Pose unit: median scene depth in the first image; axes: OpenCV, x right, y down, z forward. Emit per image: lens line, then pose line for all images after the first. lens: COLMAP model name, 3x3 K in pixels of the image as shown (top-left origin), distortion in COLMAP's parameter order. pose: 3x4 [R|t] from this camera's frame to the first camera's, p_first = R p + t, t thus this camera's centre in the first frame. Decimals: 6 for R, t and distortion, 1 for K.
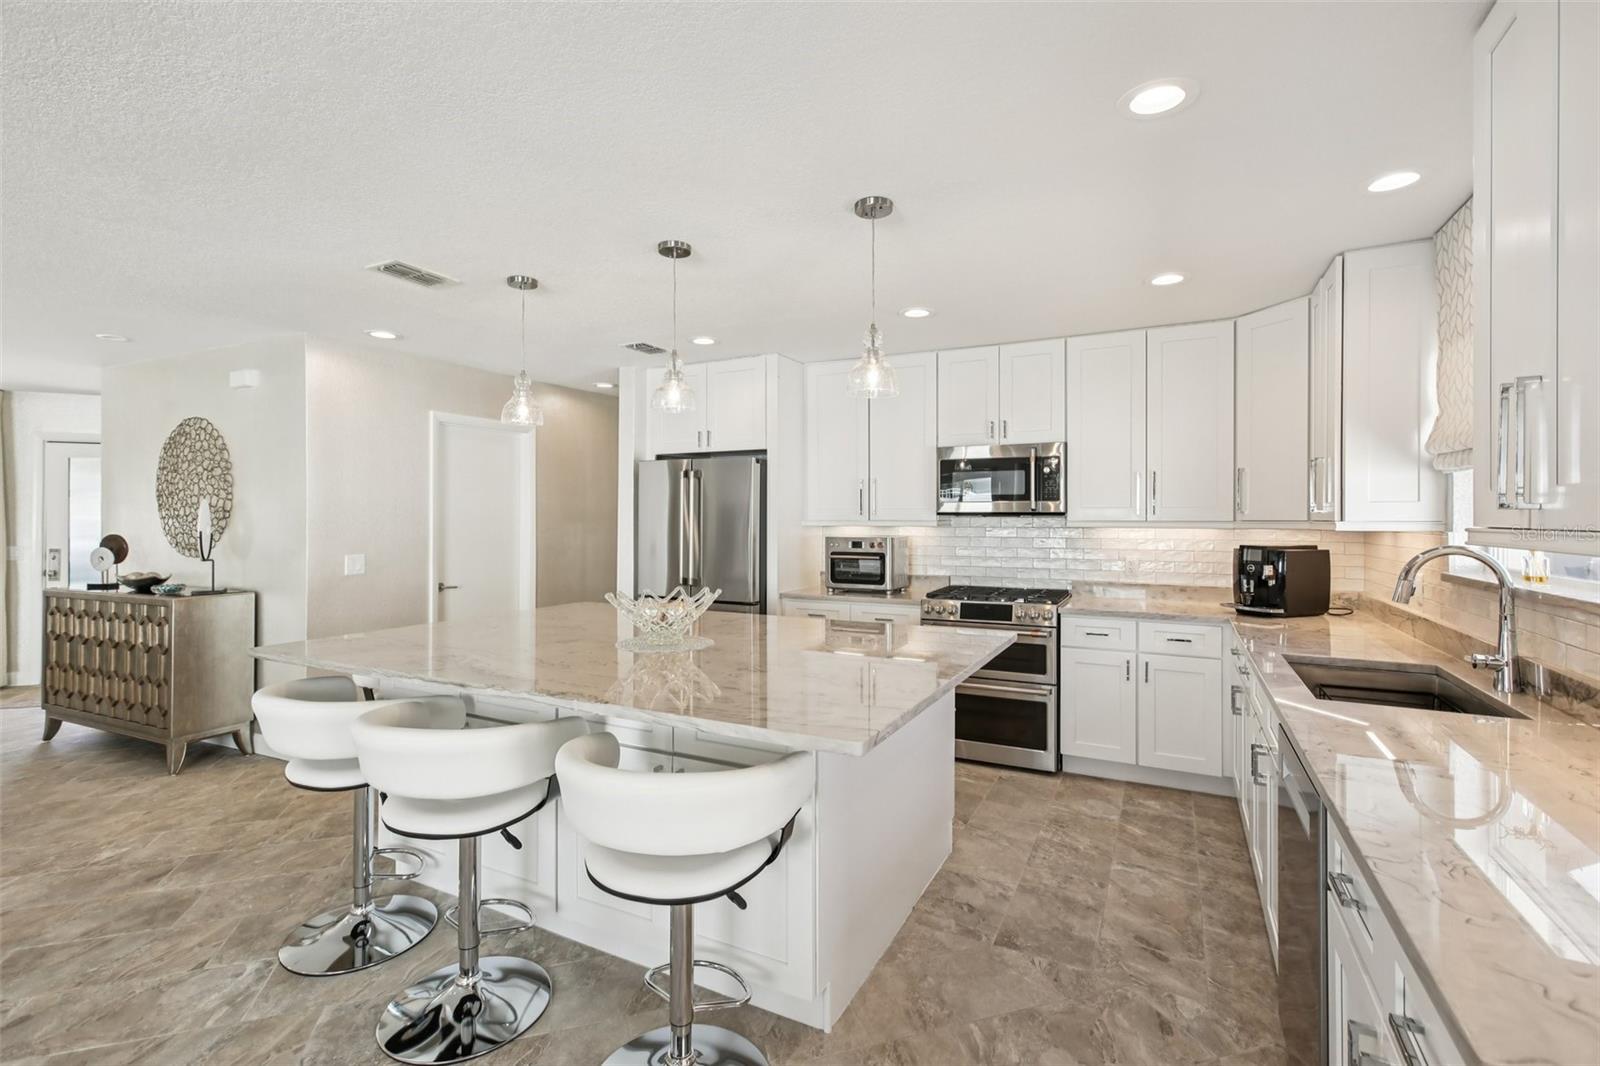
lens RADIAL K [[737.1, 0, 775.0], [0, 737.1, 516.9], [0, 0, 1]] dist [0.005230, 0.003207]
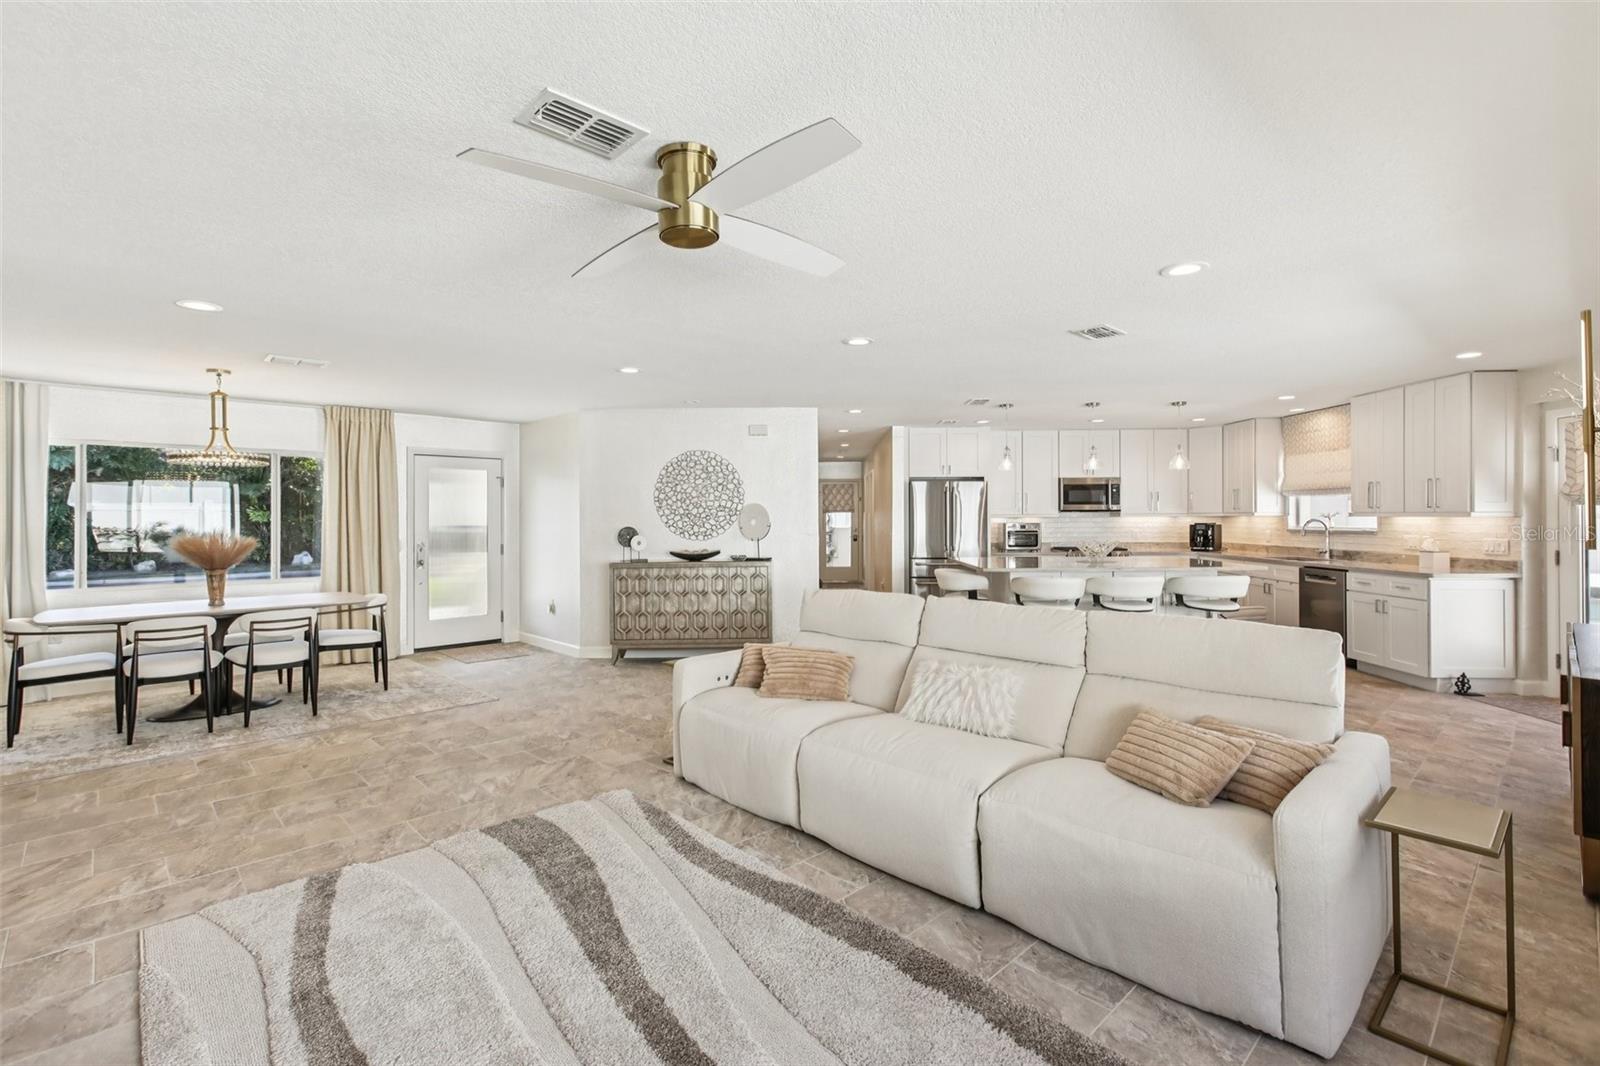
lens RADIAL K [[737.1, 0, 784.4], [0, 737.1, 524.7], [0, 0, 1]] dist [0.005230, 0.003207]
pose [[0.899581, -0.011532, 0.436602, -1.658907], [0.006003, 0.999883, 0.014041, 0.001497], [-0.436713, -0.010010, 0.899545, -0.607482]]
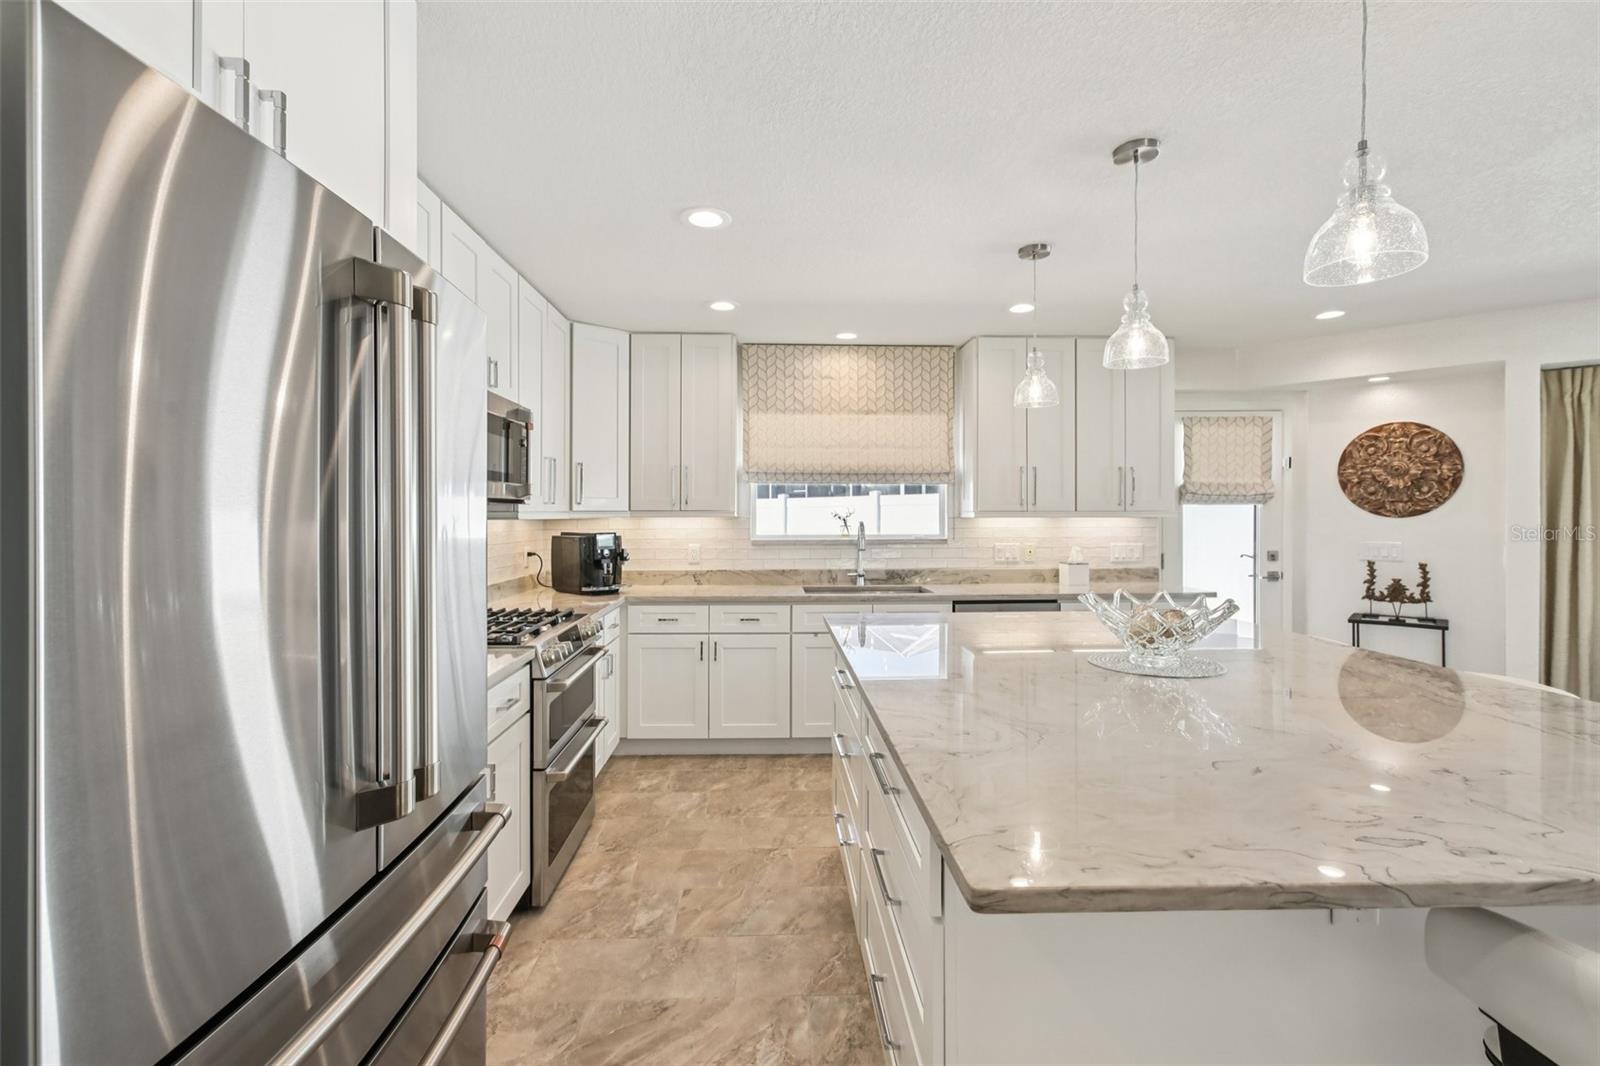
lens RADIAL K [[737.1, 0, 791.8], [0, 737.1, 513.3], [0, 0, 1]] dist [0.005230, 0.003207]
pose [[-0.511859, 0.002783, 0.859065, -0.464375], [0.002160, 0.999996, -0.001953, 0.010869], [-0.859067, 0.000856, -0.511863, 1.291763]]
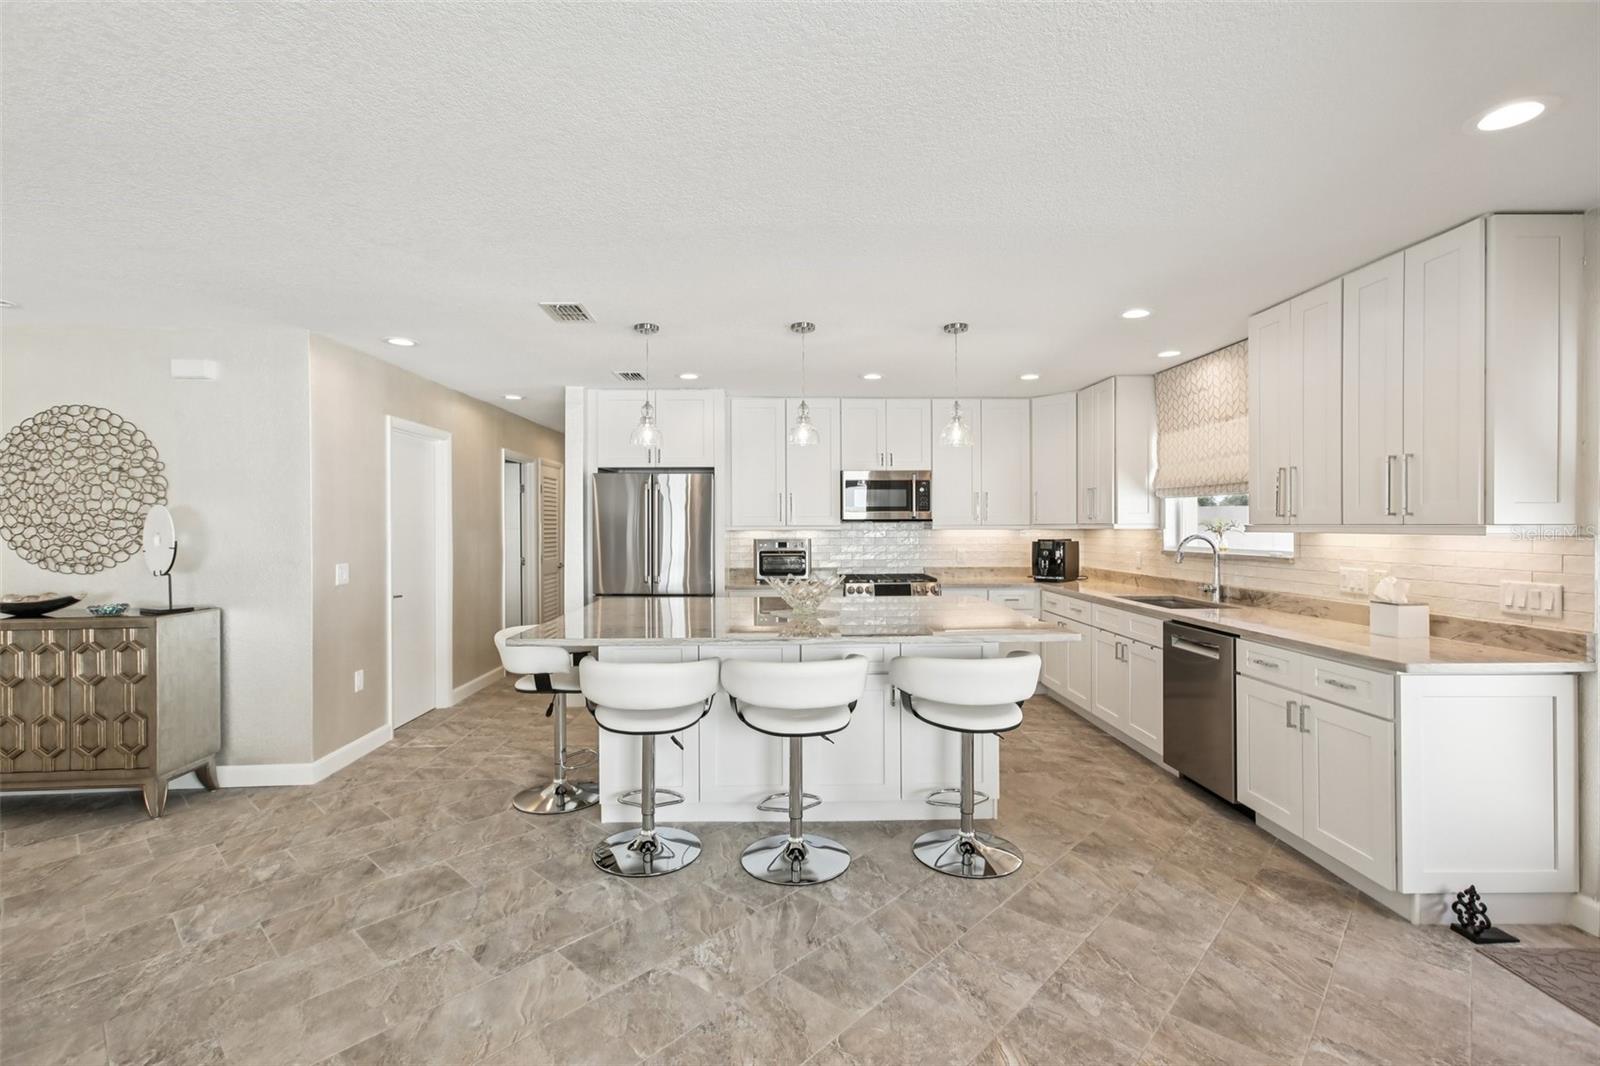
lens RADIAL K [[737.1, 0, 788.2], [0, 737.1, 531.8], [0, 0, 1]] dist [0.005230, 0.003207]
pose [[0.871860, -0.009091, 0.489670, -0.638093], [0.004393, 0.999933, 0.010743, 0.002038], [-0.489735, -0.007216, 0.871842, -0.142375]]
